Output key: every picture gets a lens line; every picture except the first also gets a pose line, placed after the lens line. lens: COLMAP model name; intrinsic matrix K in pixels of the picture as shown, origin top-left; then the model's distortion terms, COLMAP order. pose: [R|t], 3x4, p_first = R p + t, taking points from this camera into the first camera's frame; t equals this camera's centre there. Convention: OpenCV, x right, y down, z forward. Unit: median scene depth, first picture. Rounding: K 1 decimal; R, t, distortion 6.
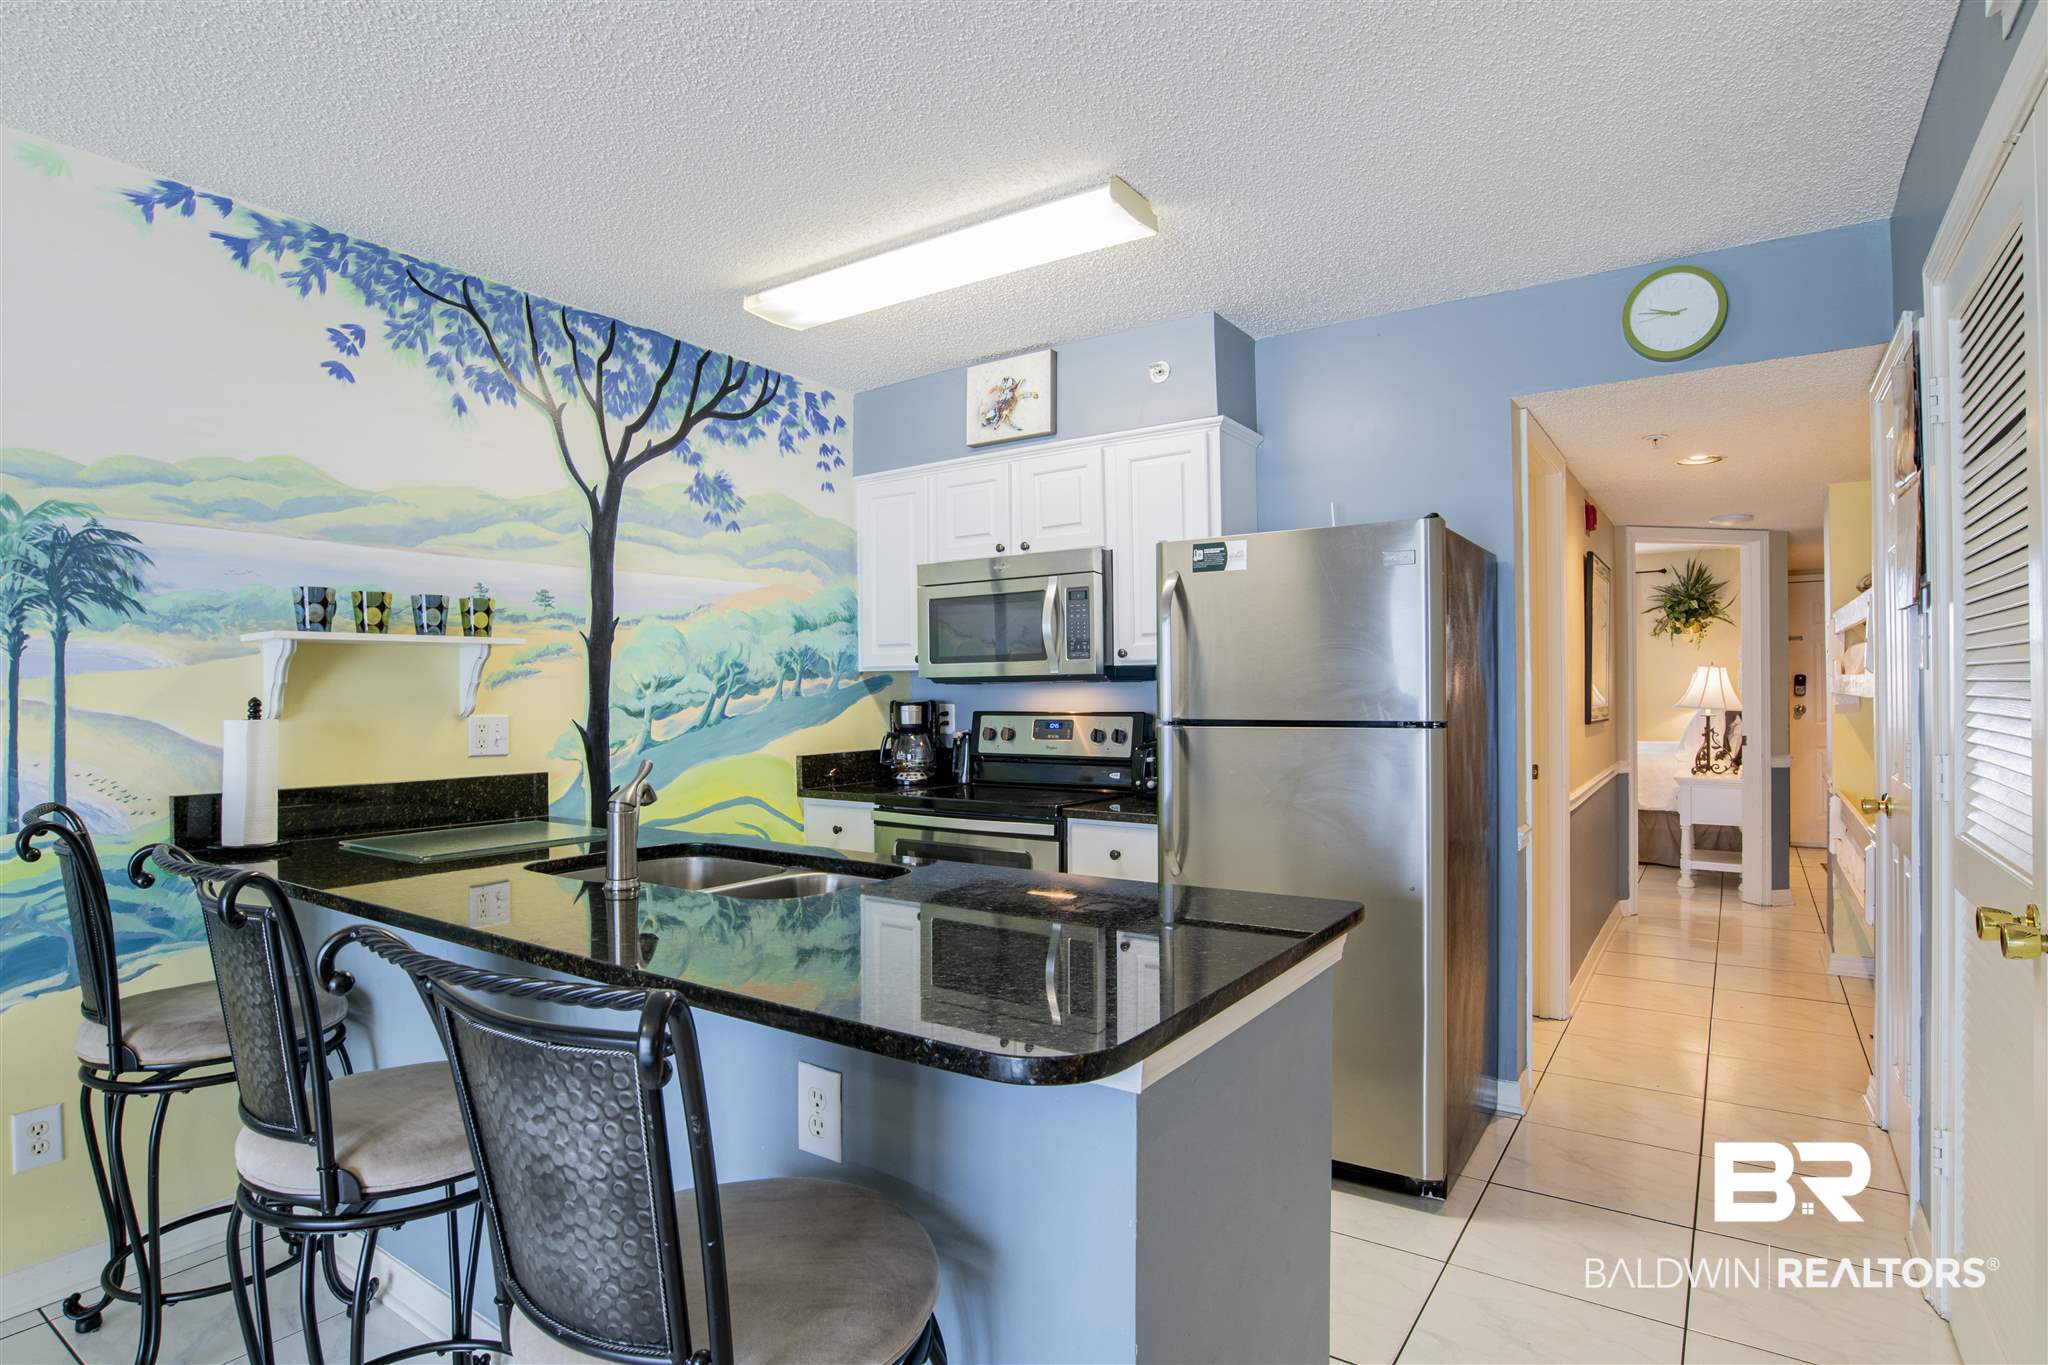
lens RADIAL K [[1060.3, 0, 1033.8], [0, 1060.3, 686.6], [0, 0, 1]] dist [-0.065675, 0.027211]
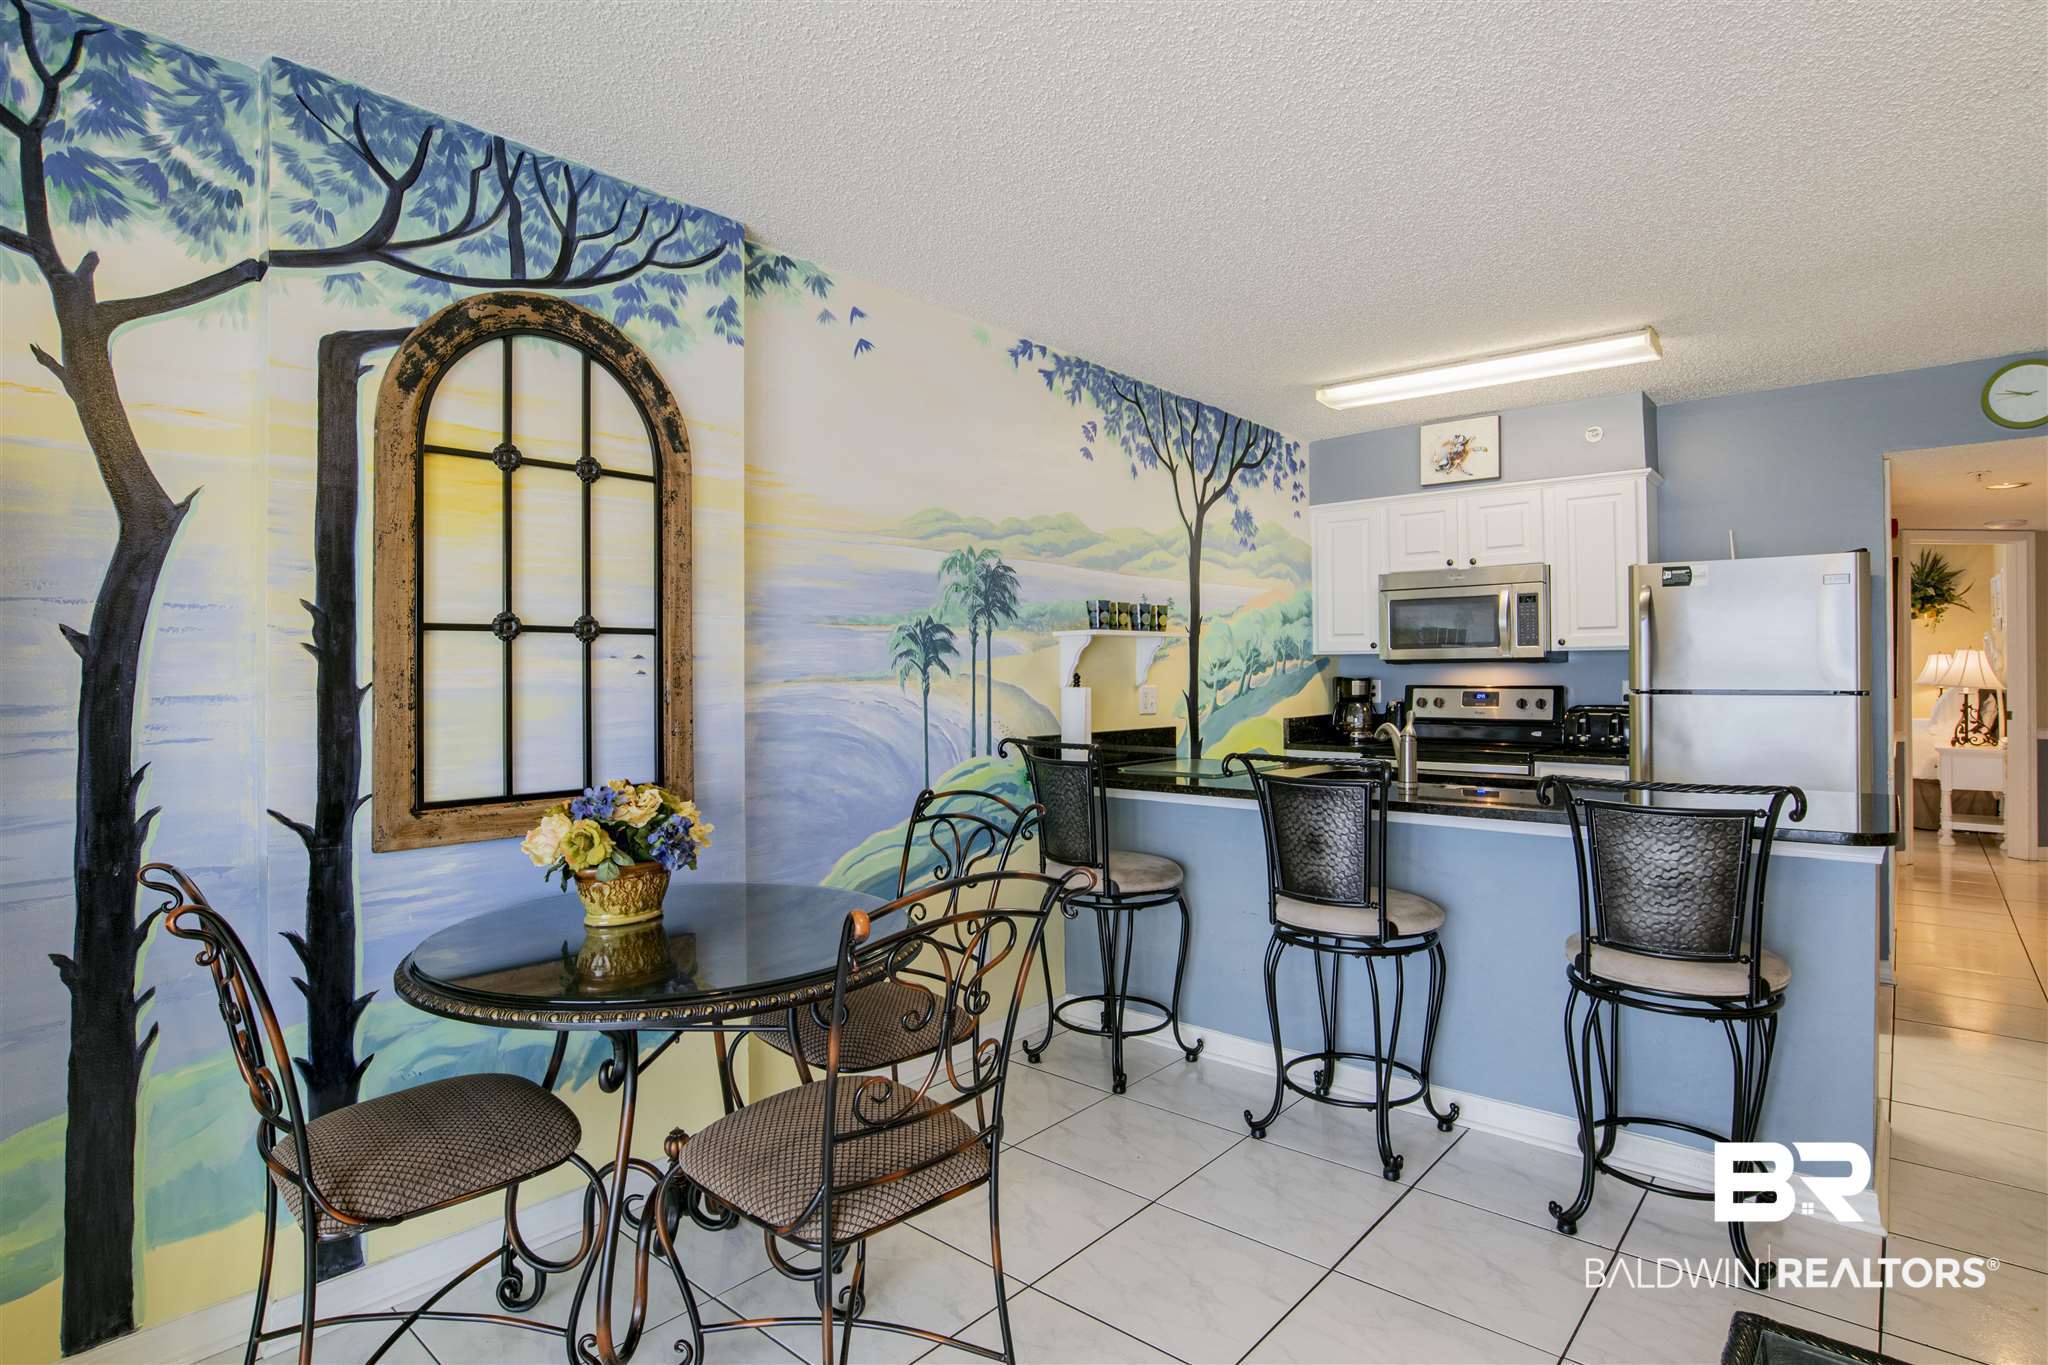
lens RADIAL K [[1050.4, 0, 1037.0], [0, 1050.4, 664.9], [0, 0, 1]] dist [-0.062007, 0.024737]
pose [[0.994120, 0.002072, -0.108269, -0.414325], [-0.002164, 0.999997, -0.000731, 0.000034], [0.108267, 0.000961, 0.994121, -0.363939]]
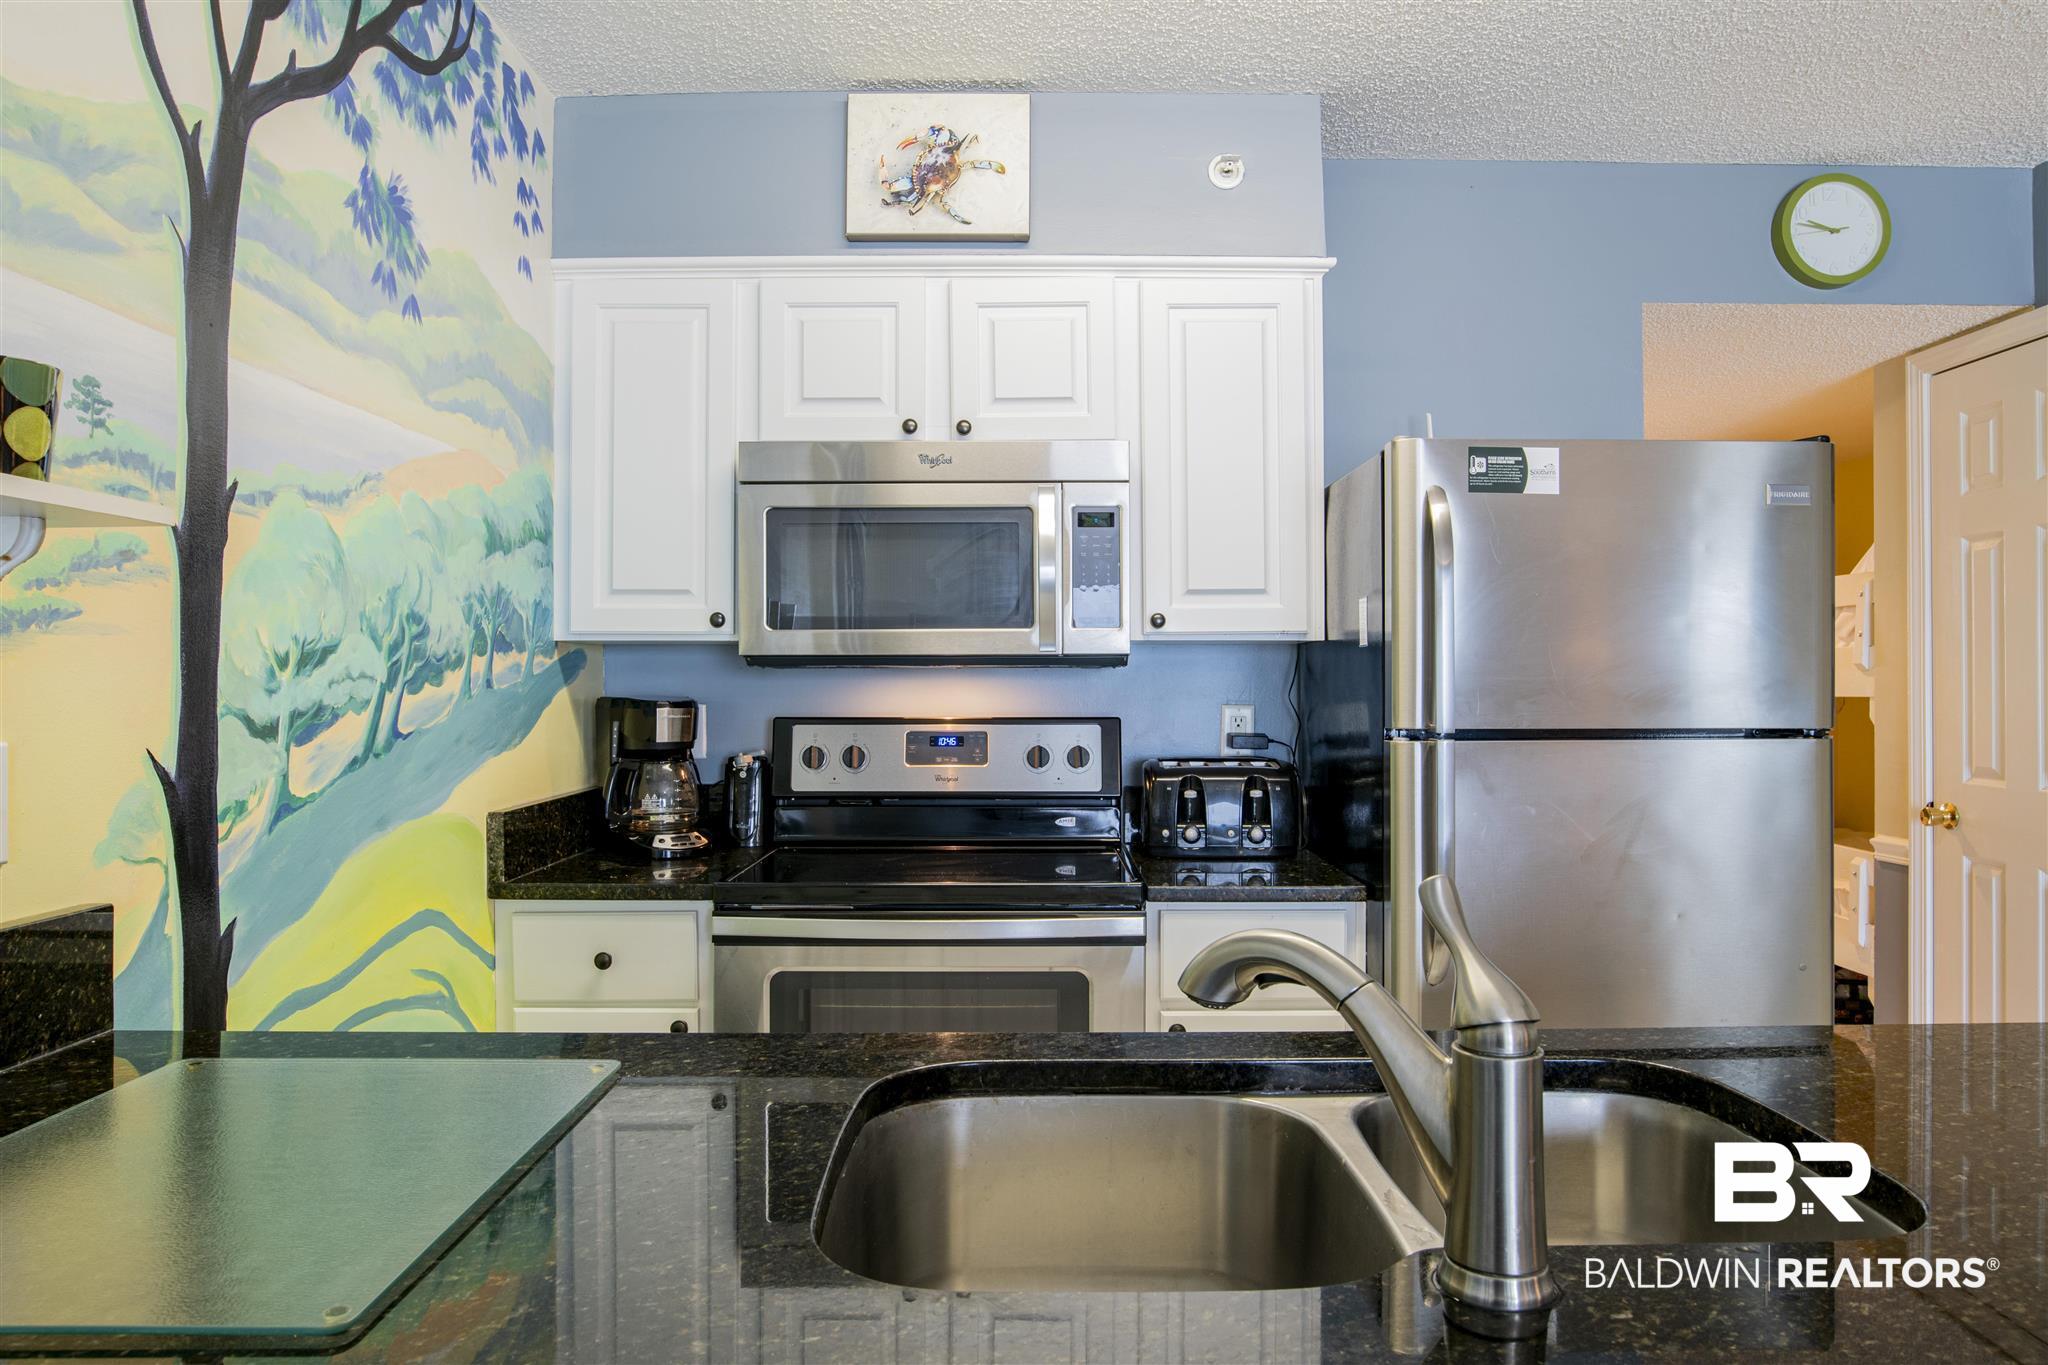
lens RADIAL K [[1322.1, 0, 1032.5], [0, 1322.1, 676.5], [0, 0, 1]] dist [-0.045783, 0.025008]
pose [[0.822543, 0.010682, 0.568602, -0.381856], [-0.008995, 0.999943, -0.005773, 0.005205], [-0.568632, -0.000366, 0.822592, 0.394452]]
